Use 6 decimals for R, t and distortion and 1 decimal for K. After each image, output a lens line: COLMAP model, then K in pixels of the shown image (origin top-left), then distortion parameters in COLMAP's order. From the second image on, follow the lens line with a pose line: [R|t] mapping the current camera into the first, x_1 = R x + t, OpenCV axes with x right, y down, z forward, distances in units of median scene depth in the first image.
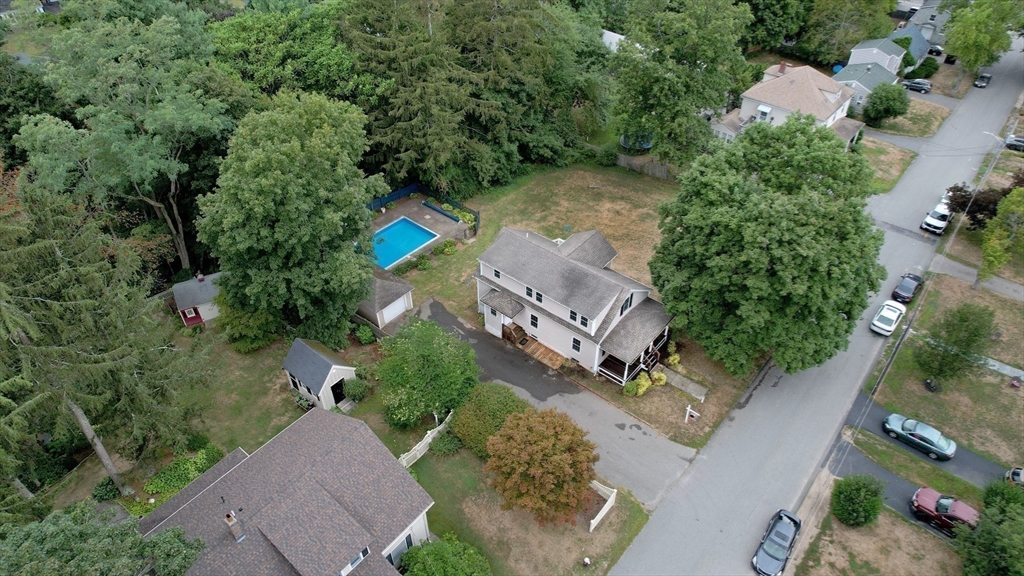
lens RADIAL K [[648.7, 0, 510.0], [0, 648.7, 289.0], [0, 0, 1]] dist [-0.043860, 0.014177]
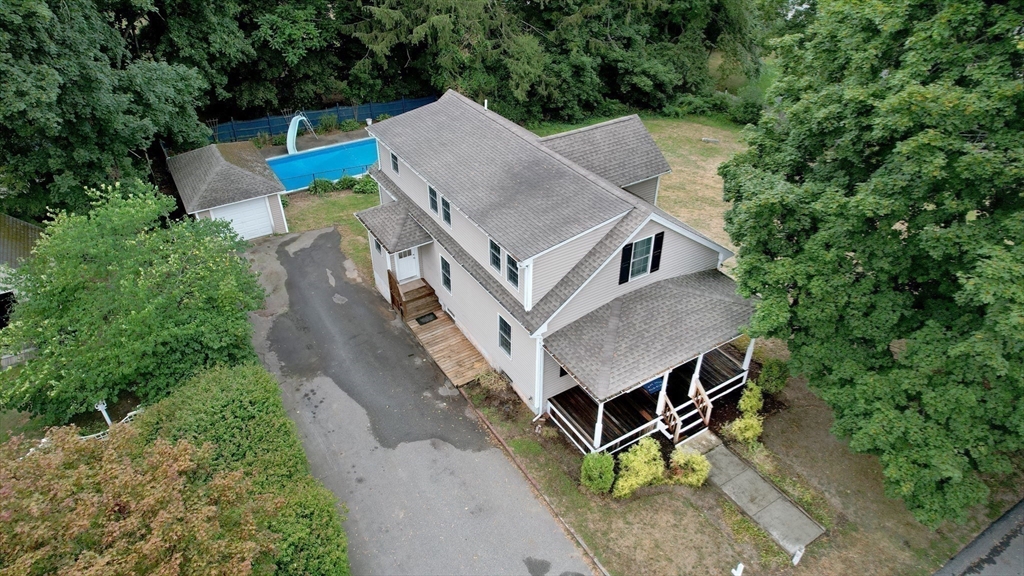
lens RADIAL K [[648.7, 0, 513.7], [0, 648.7, 289.9], [0, 0, 1]] dist [-0.043860, 0.014177]
pose [[0.949413, 0.185682, -0.253252, 0.206665], [-0.207182, 0.976411, -0.060806, 0.081375], [0.235988, 0.110199, 0.965487, 0.596094]]
